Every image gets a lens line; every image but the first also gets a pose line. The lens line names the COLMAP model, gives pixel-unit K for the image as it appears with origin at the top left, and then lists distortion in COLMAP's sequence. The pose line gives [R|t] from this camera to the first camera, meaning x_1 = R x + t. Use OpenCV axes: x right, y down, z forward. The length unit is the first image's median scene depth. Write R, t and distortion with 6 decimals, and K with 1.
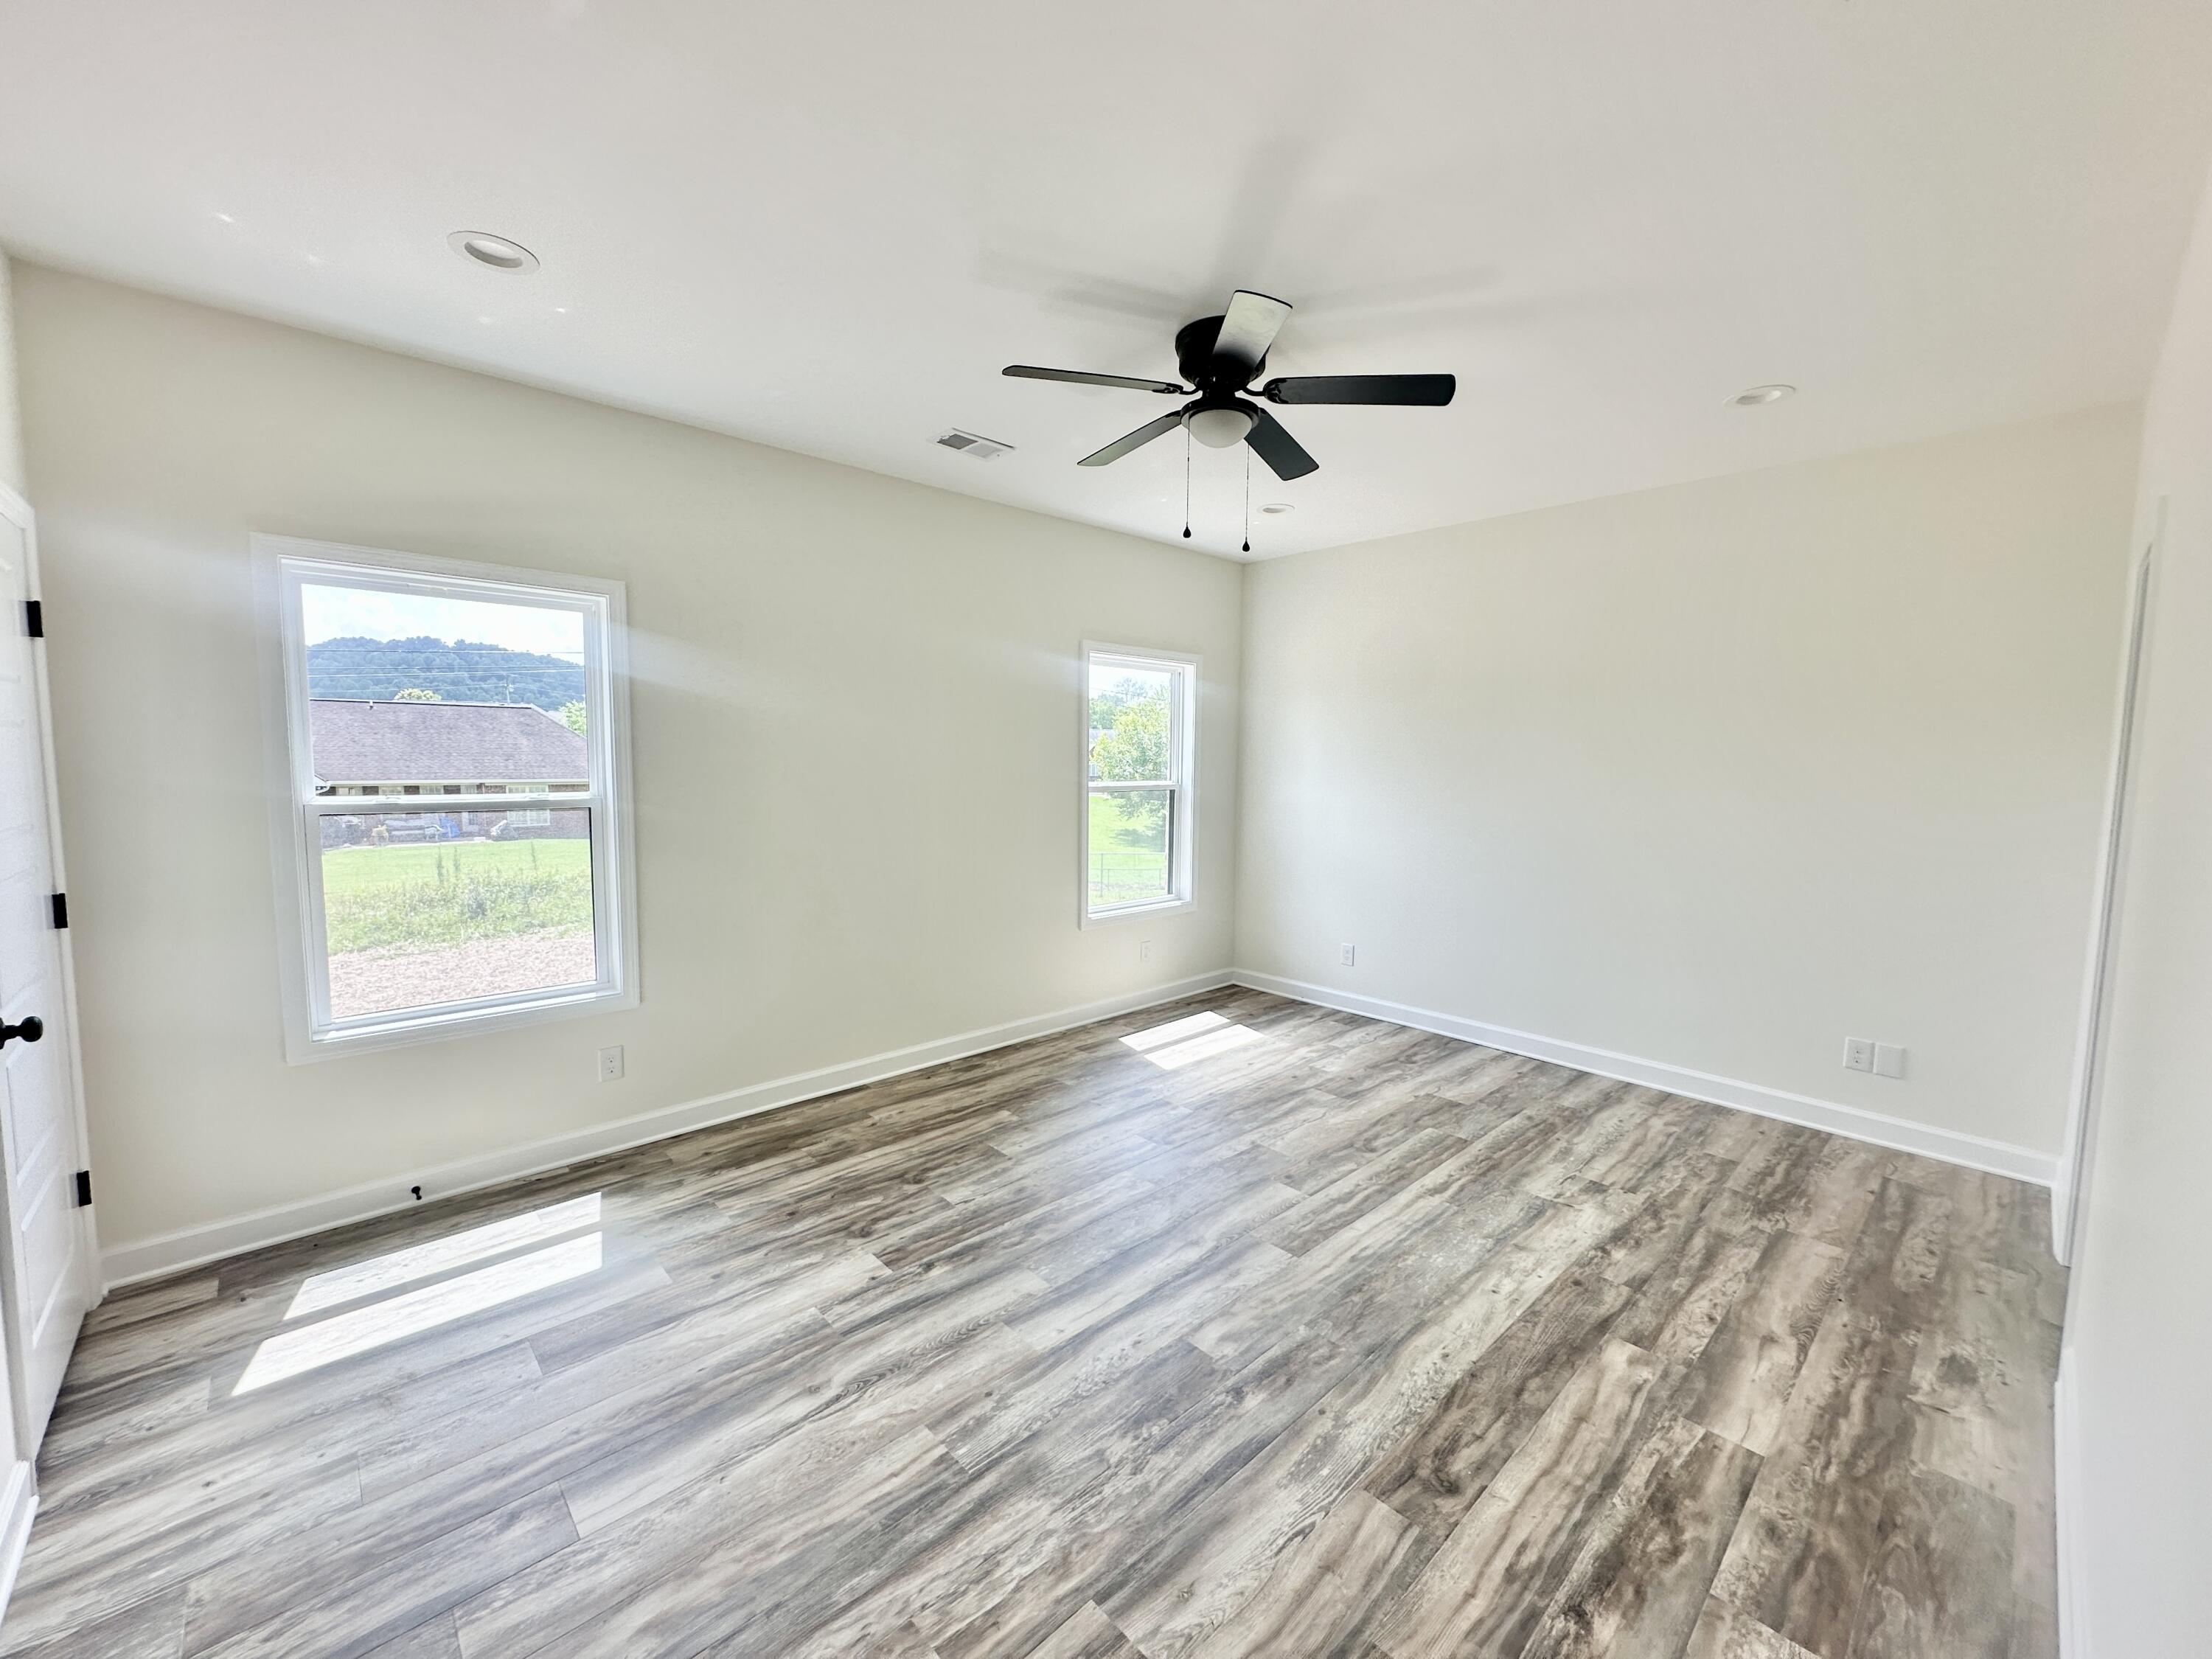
lens RADIAL K [[880.3, 0, 1106.0], [0, 880.3, 829.5], [0, 0, 1]] dist [-0.002324, 0.001052]
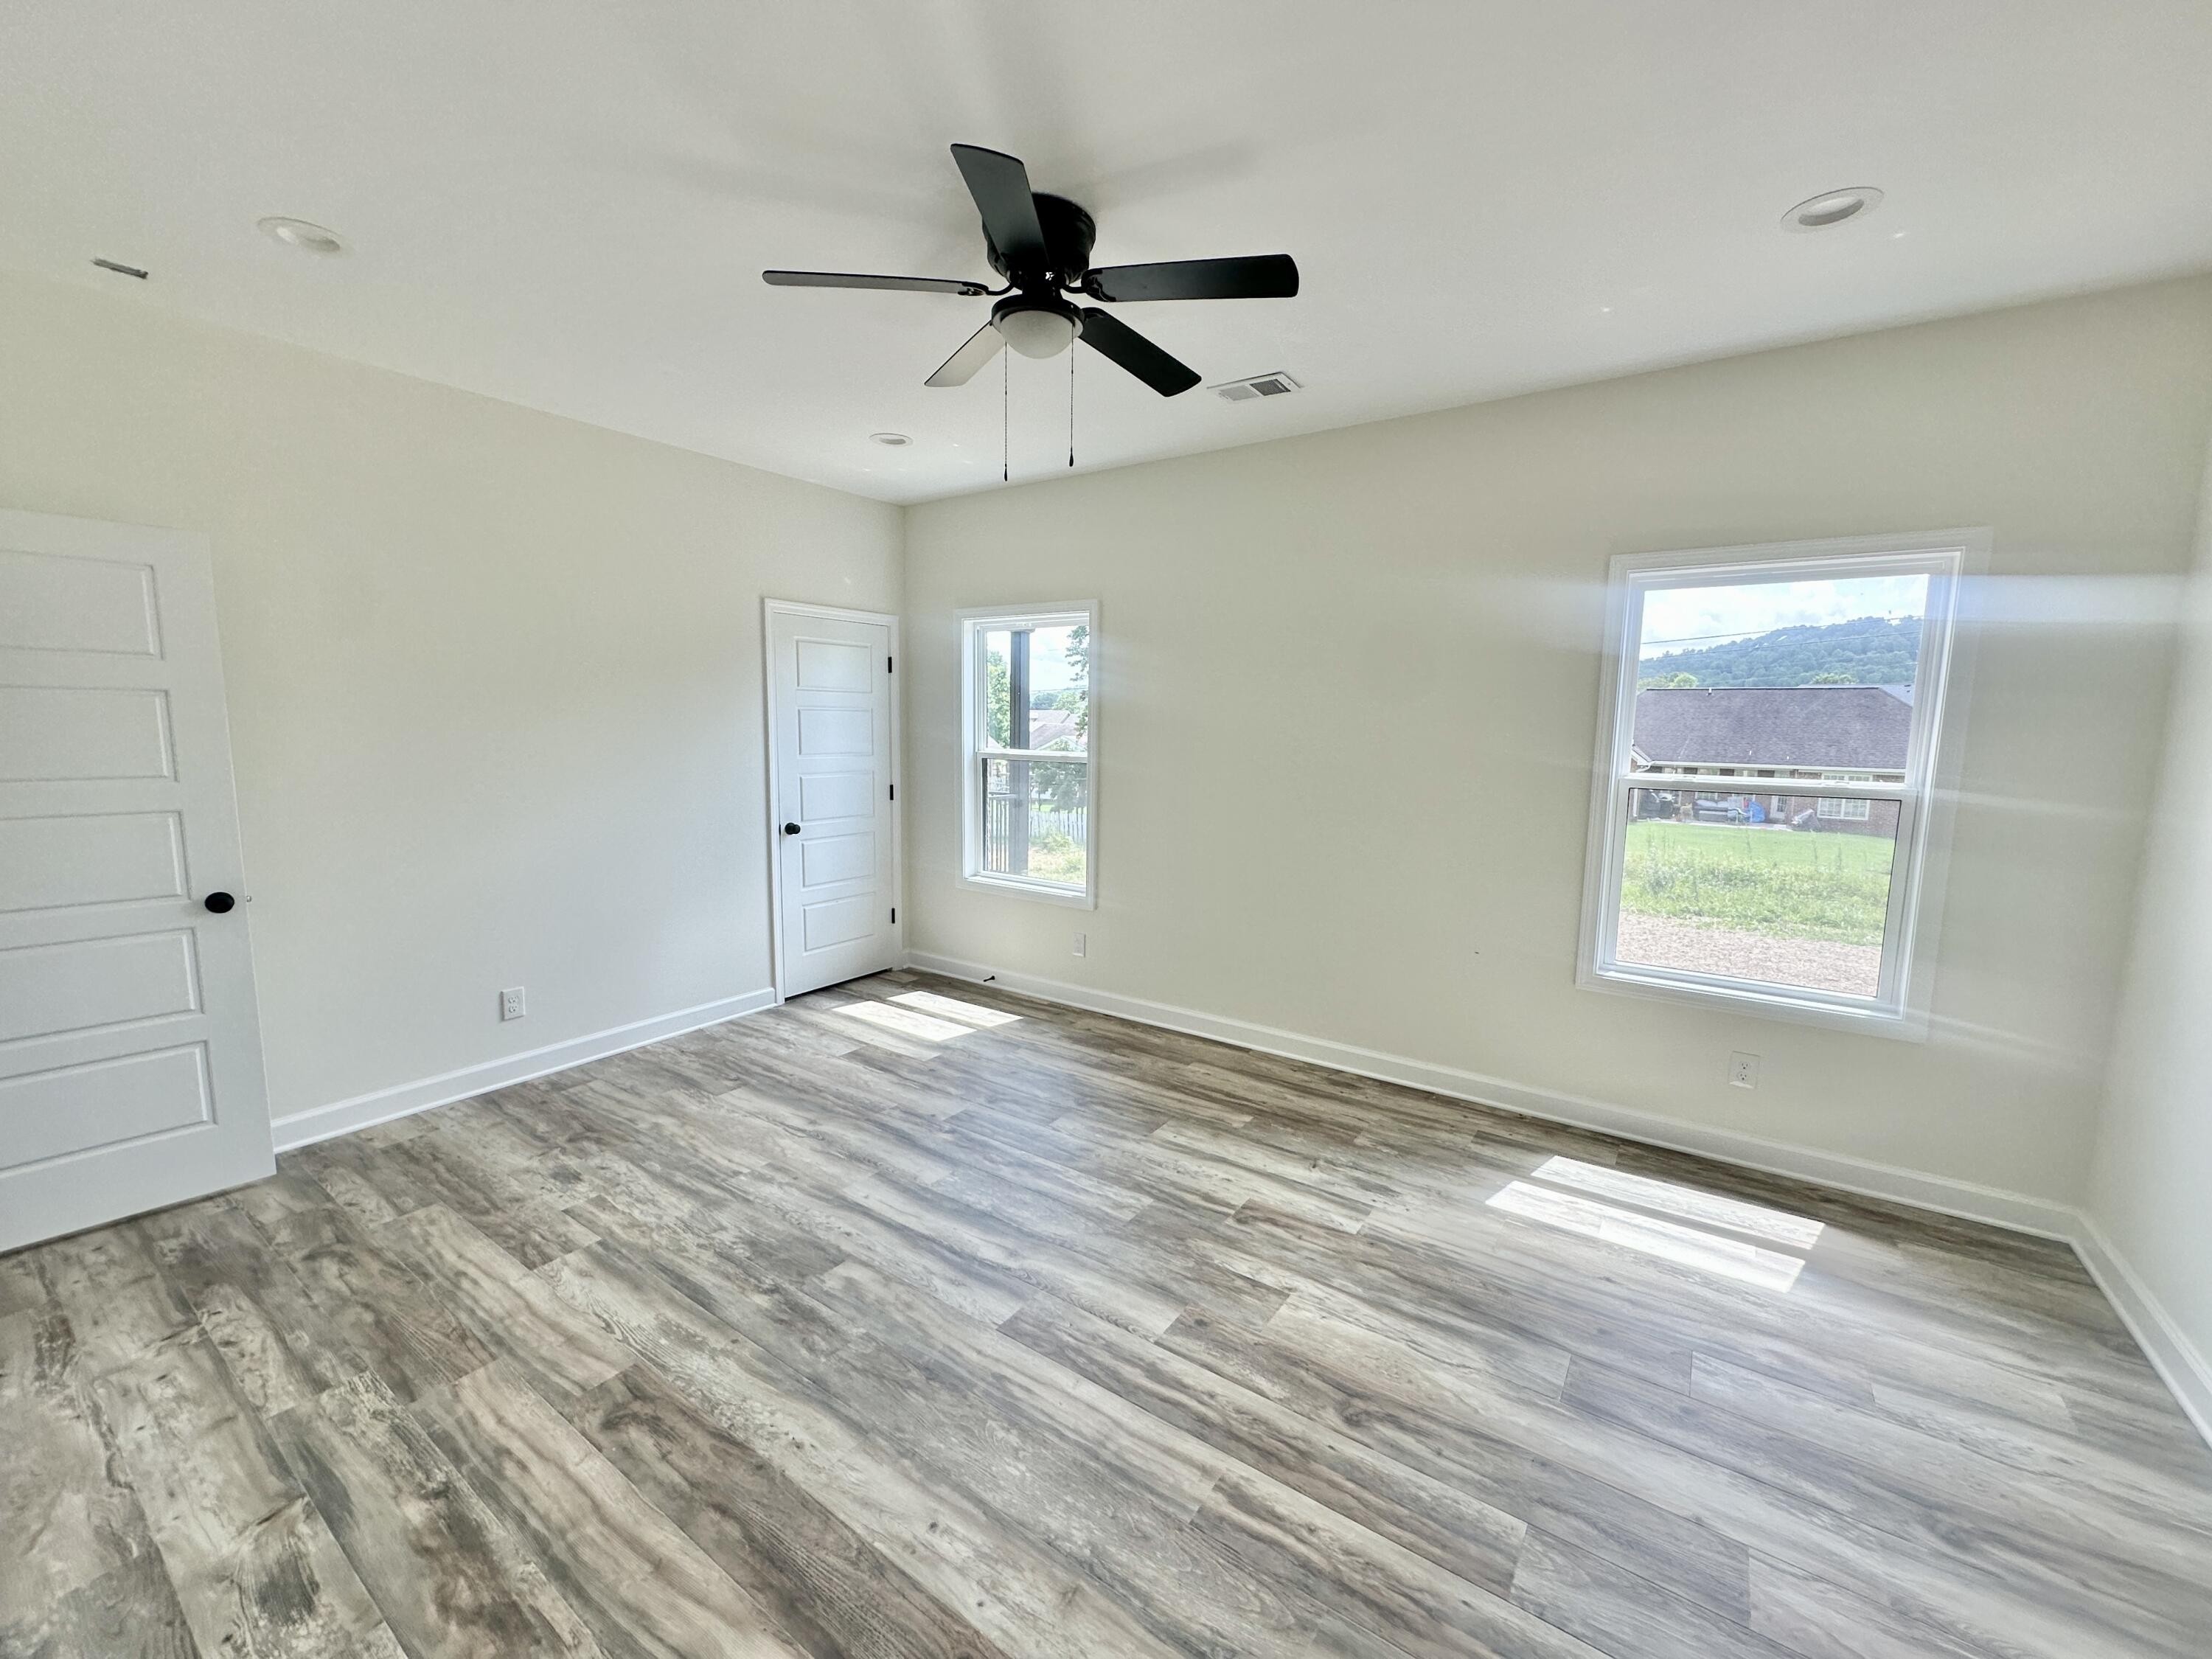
lens RADIAL K [[880.3, 0, 1106.0], [0, 880.3, 829.5], [0, 0, 1]] dist [-0.002324, 0.001052]
pose [[0.212064, 0.110014, -0.971044, 1.047972], [-0.094286, 0.991311, 0.091719, -0.067808], [0.972697, 0.072106, 0.220594, 0.935378]]
